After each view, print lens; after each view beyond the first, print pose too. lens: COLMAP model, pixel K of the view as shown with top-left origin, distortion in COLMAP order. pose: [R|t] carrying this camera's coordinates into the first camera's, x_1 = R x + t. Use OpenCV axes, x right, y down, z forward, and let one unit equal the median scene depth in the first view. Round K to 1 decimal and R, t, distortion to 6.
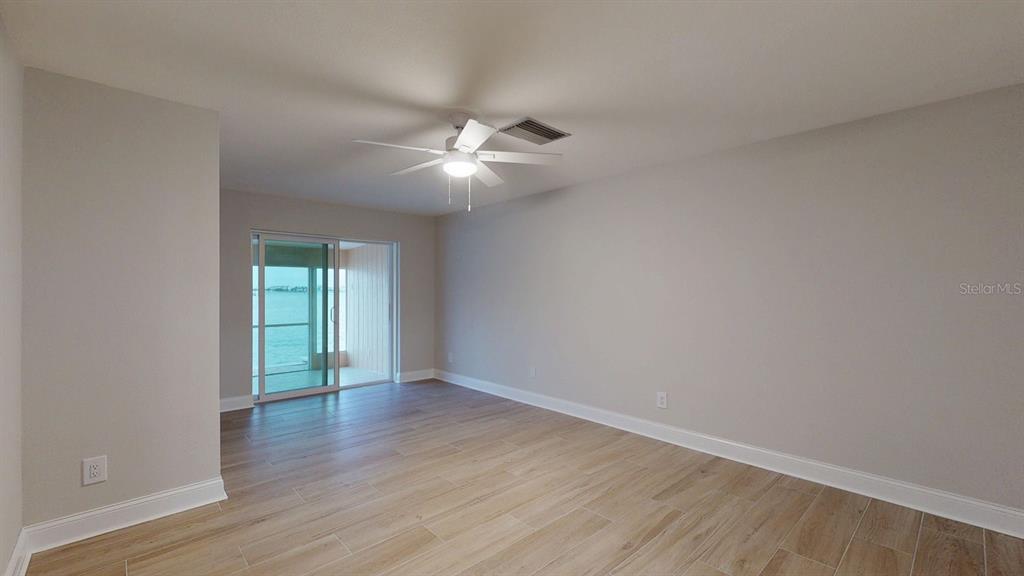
lens RADIAL K [[503.5, 0, 513.4], [0, 503.5, 294.2], [0, 0, 1]] dist [0.004545, 0.001960]
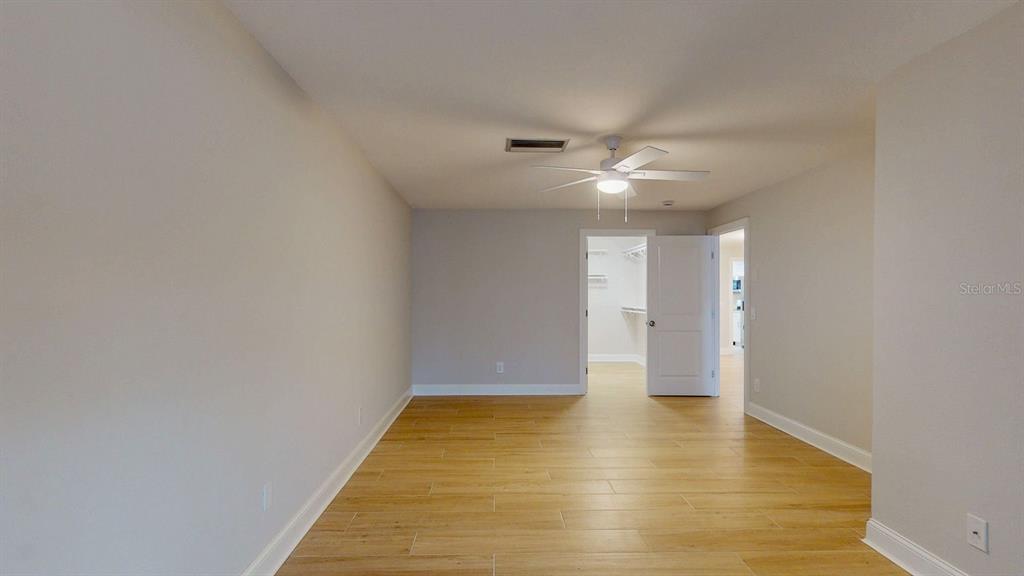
lens RADIAL K [[503.5, 0, 512.9], [0, 503.5, 291.6], [0, 0, 1]] dist [0.004545, 0.001960]
pose [[-0.806421, 0.001370, 0.591341, -0.577198], [-0.008359, 0.999871, -0.013716, -0.001091], [-0.591283, -0.016004, -0.806305, 1.974781]]
